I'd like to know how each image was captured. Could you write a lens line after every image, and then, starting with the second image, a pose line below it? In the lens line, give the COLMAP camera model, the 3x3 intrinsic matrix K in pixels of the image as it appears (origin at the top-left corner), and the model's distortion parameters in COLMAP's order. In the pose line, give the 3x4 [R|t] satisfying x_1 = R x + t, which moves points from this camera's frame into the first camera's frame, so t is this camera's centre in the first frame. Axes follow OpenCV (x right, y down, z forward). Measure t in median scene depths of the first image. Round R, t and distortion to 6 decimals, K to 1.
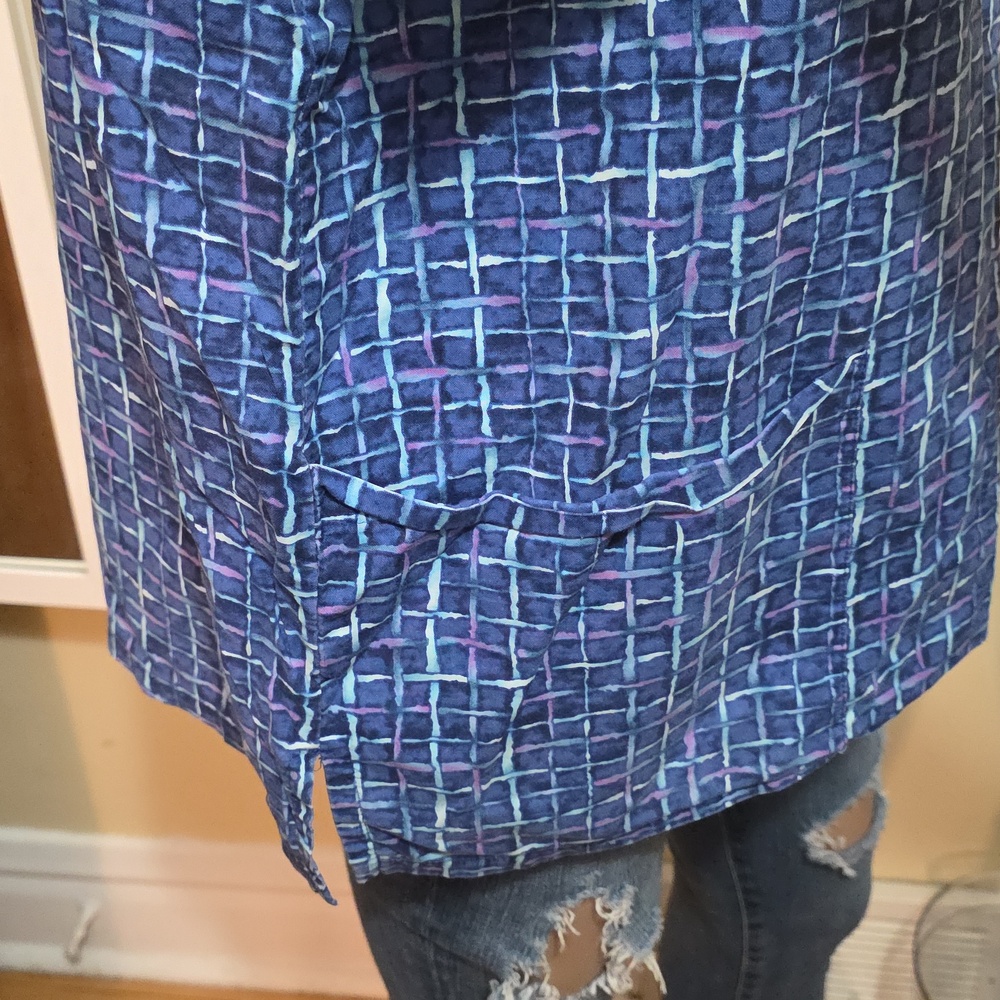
lens RADIAL K [[1413.2, 0, 498.5], [0, 1413.2, 466.2], [0, 0, 1]] dist [0.093378, -0.290995]
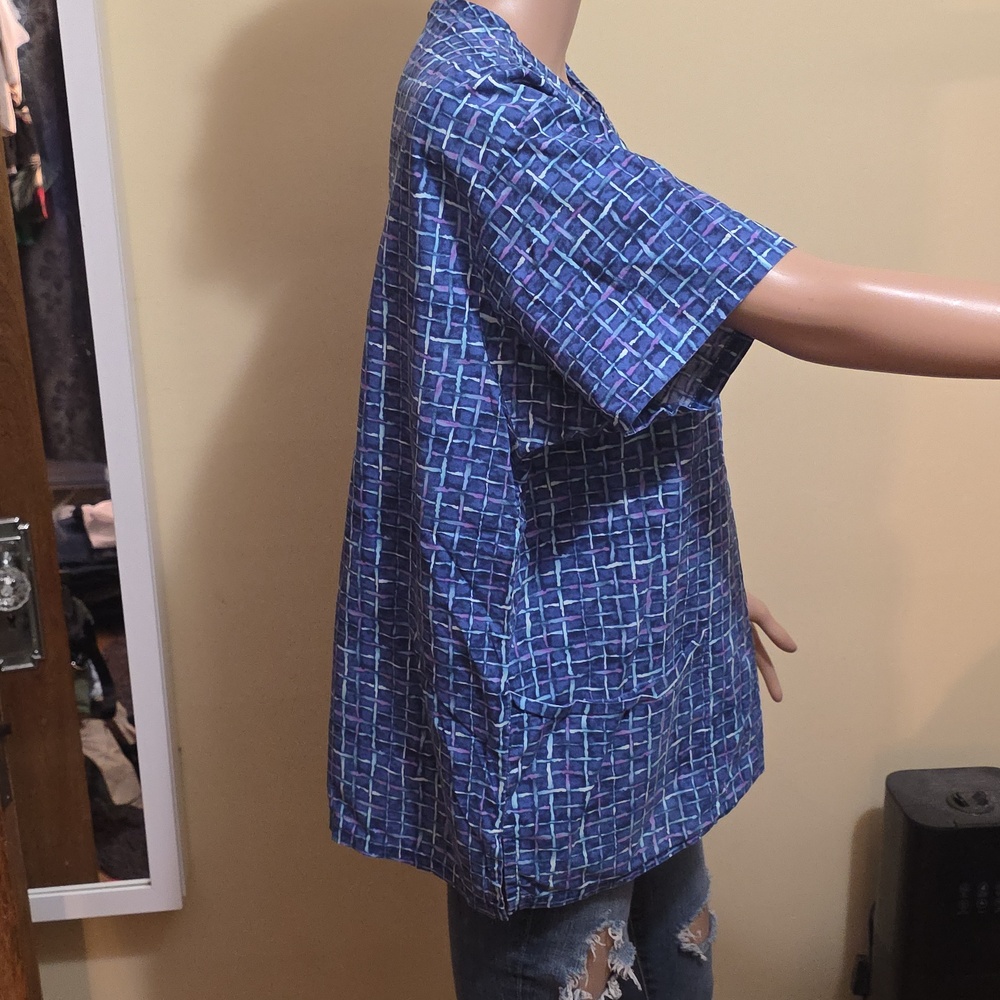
lens RADIAL K [[1413.2, 0, 498.5], [0, 1413.2, 466.2], [0, 0, 1]] dist [0.093378, -0.290995]
pose [[0.966970, -0.061733, 0.247302, -0.702625], [0.130638, 0.953138, -0.272876, 0.282057], [-0.218867, 0.296170, 0.929721, -1.324930]]
